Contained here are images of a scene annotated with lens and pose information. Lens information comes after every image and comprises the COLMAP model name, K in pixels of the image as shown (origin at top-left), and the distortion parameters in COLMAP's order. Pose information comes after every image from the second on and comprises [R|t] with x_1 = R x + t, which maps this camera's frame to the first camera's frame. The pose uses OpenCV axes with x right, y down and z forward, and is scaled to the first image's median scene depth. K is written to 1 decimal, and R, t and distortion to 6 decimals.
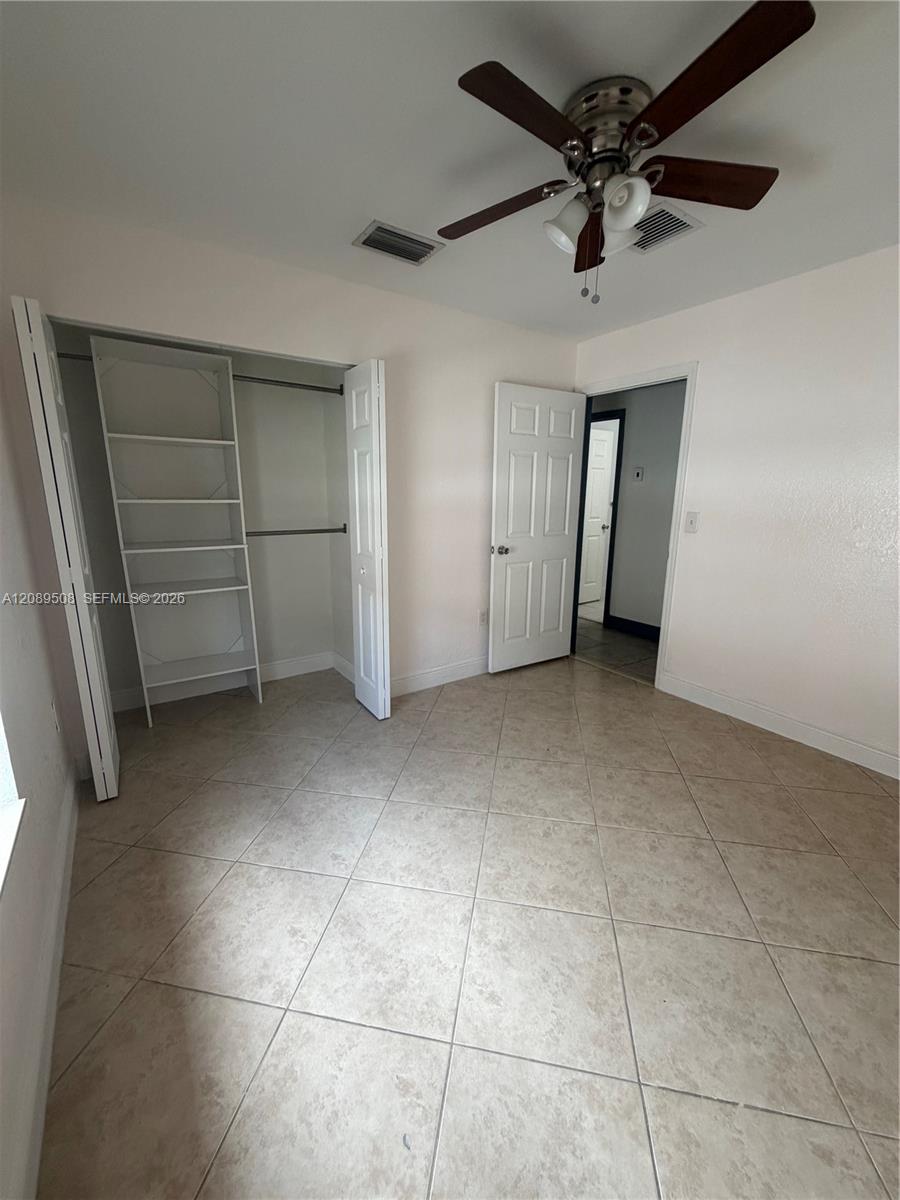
lens RADIAL K [[479.7, 0, 450.1], [0, 479.7, 598.1], [0, 0, 1]] dist [-0.000072, 0.000223]
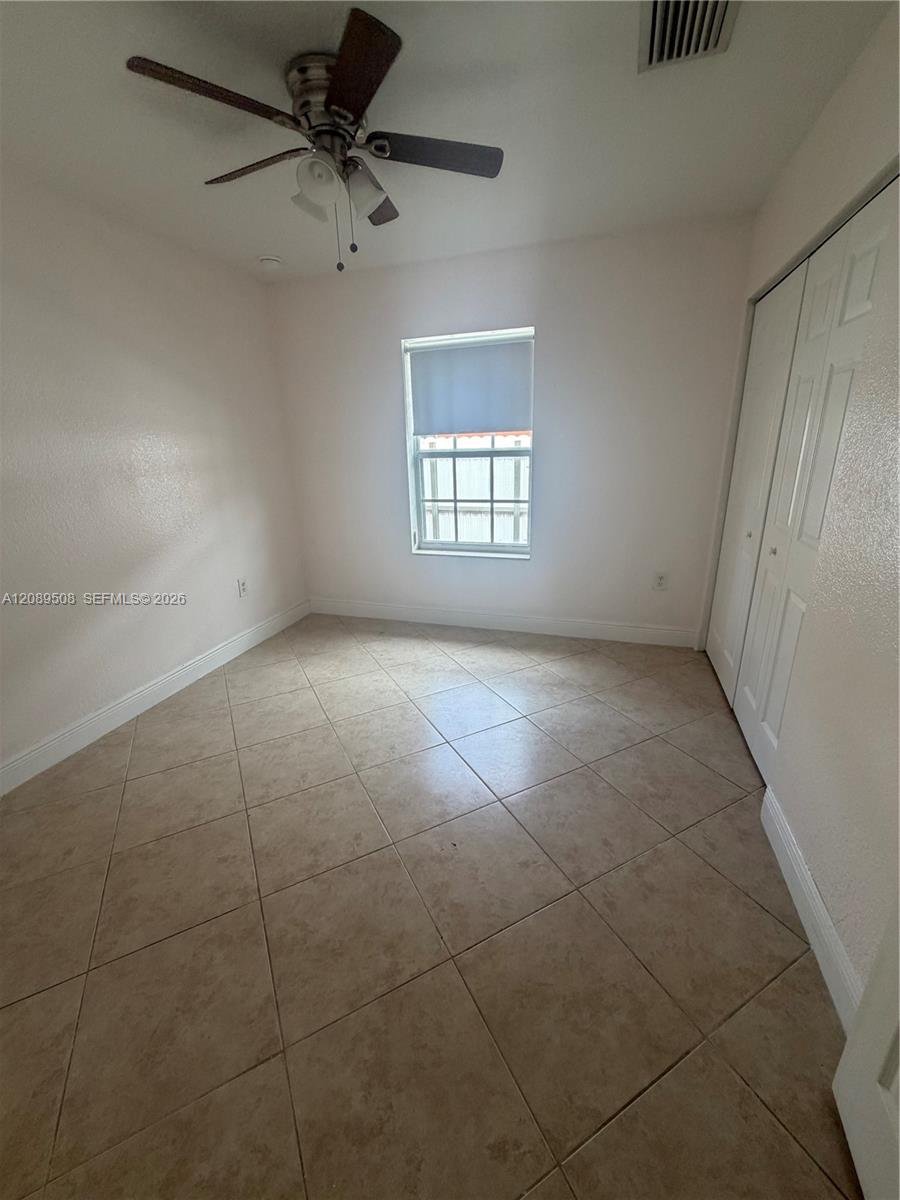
lens RADIAL K [[479.7, 0, 450.3], [0, 479.7, 596.1], [0, 0, 1]] dist [-0.000072, 0.000223]
pose [[-0.789313, 0.205244, -0.578671, 0.723966], [-0.114114, 0.877015, 0.466714, -0.410434], [0.603293, 0.434418, -0.668818, 1.790358]]
